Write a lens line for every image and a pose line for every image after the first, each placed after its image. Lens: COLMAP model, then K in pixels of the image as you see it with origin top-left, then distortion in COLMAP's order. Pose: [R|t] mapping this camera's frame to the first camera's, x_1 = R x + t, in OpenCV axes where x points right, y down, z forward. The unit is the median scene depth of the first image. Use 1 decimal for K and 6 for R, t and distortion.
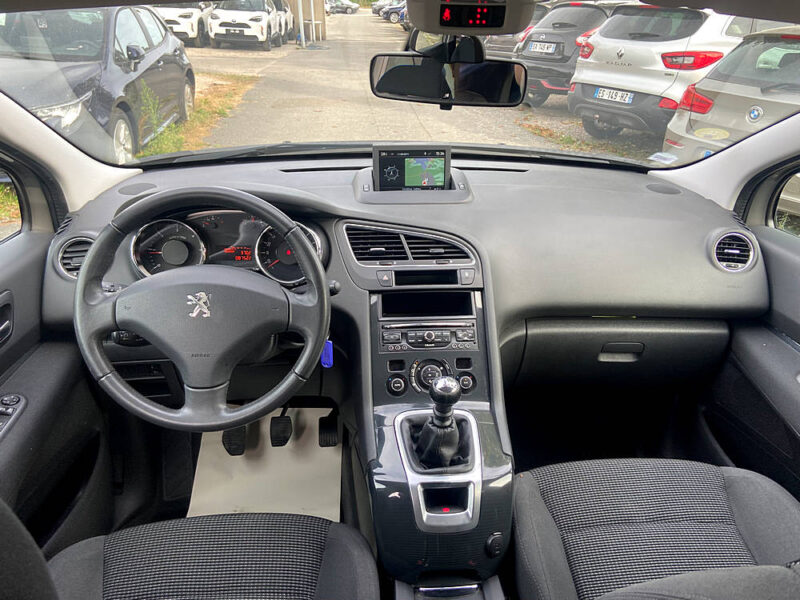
lens RADIAL K [[602.5, 0, 409.0], [0, 602.5, 307.4], [0, 0, 1]] dist [0.103573, -0.124745]
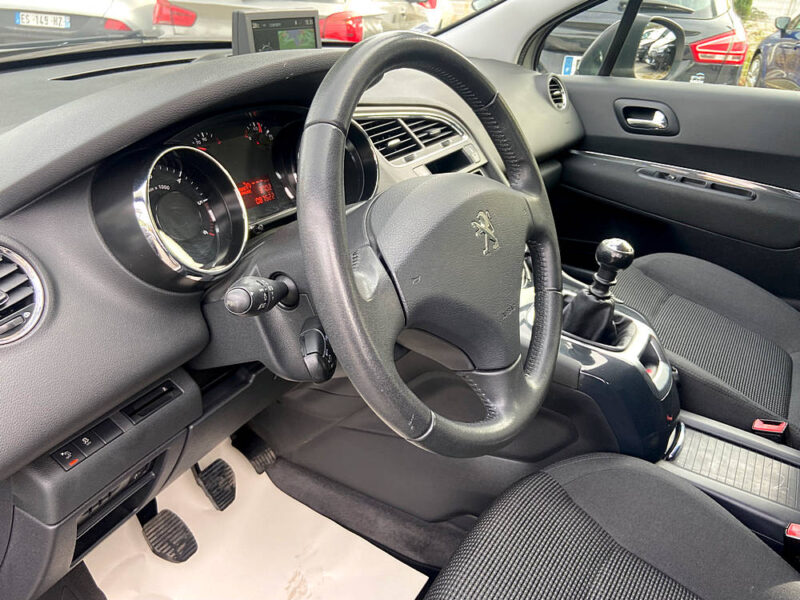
lens RADIAL K [[602.5, 0, 412.5], [0, 602.5, 297.3], [0, 0, 1]] dist [0.103573, -0.124745]
pose [[0.589534, -0.368206, 0.718939, -0.630416], [0.313886, 0.924537, 0.216115, -0.073046], [-0.744261, 0.098258, 0.660621, 0.506972]]
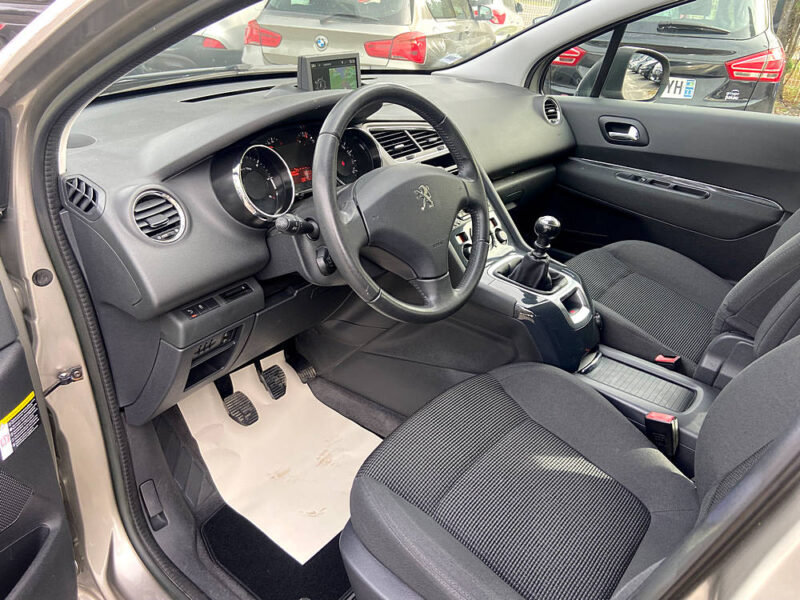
lens RADIAL K [[602.5, 0, 412.8], [0, 602.5, 294.5], [0, 0, 1]] dist [0.103573, -0.124745]
pose [[0.681164, -0.328059, 0.654518, -0.820840], [0.293418, 0.941377, 0.166476, -0.019696], [-0.670762, 0.078649, 0.737490, 0.202555]]
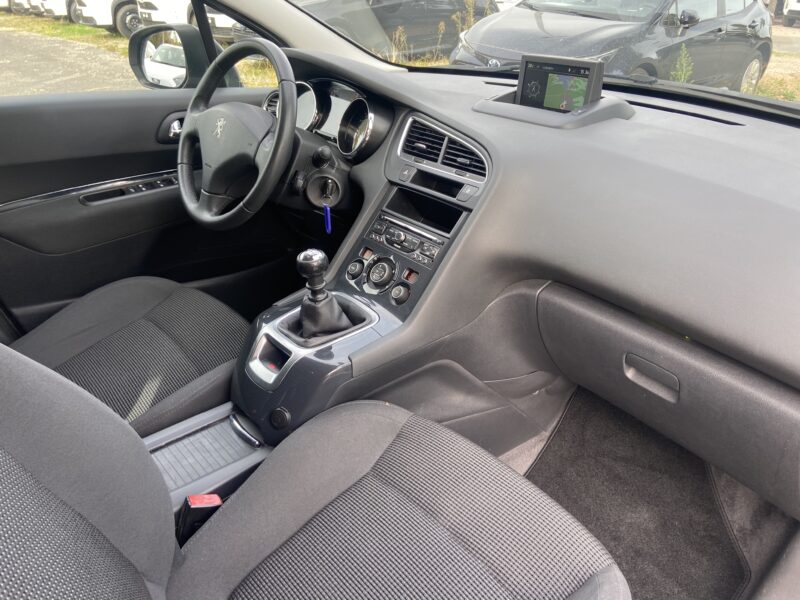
lens RADIAL K [[602.5, 0, 405.6], [0, 602.5, 295.7], [0, 0, 1]] dist [0.103573, -0.124745]
pose [[0.591105, 0.365355, -0.719105, 0.719910], [-0.361609, 0.916953, 0.168632, -0.029827], [0.720995, 0.160355, 0.674130, 0.355738]]
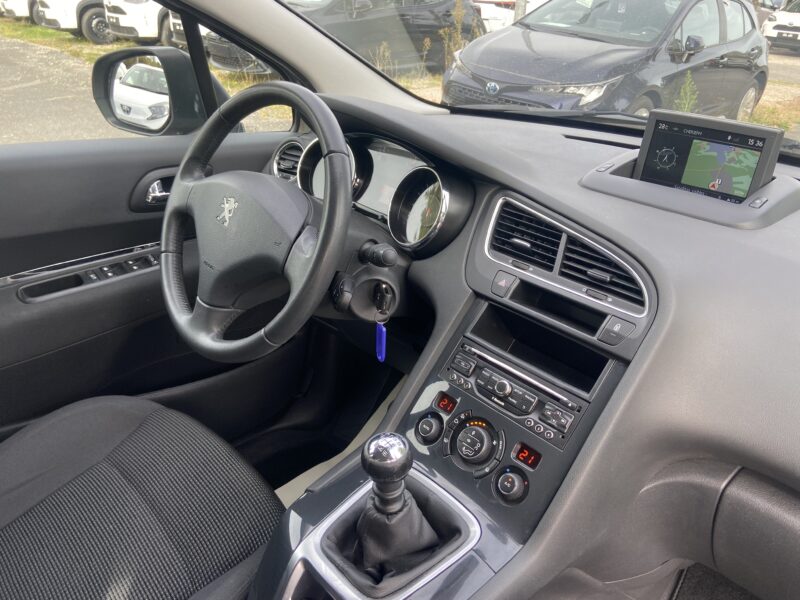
lens RADIAL K [[602.5, 0, 403.6], [0, 602.5, 303.2], [0, 0, 1]] dist [0.103573, -0.124745]
pose [[0.620112, 0.369306, -0.692152, 0.355647], [-0.381561, 0.912864, 0.145223, -0.081379], [0.685472, 0.174044, 0.706991, 0.438395]]
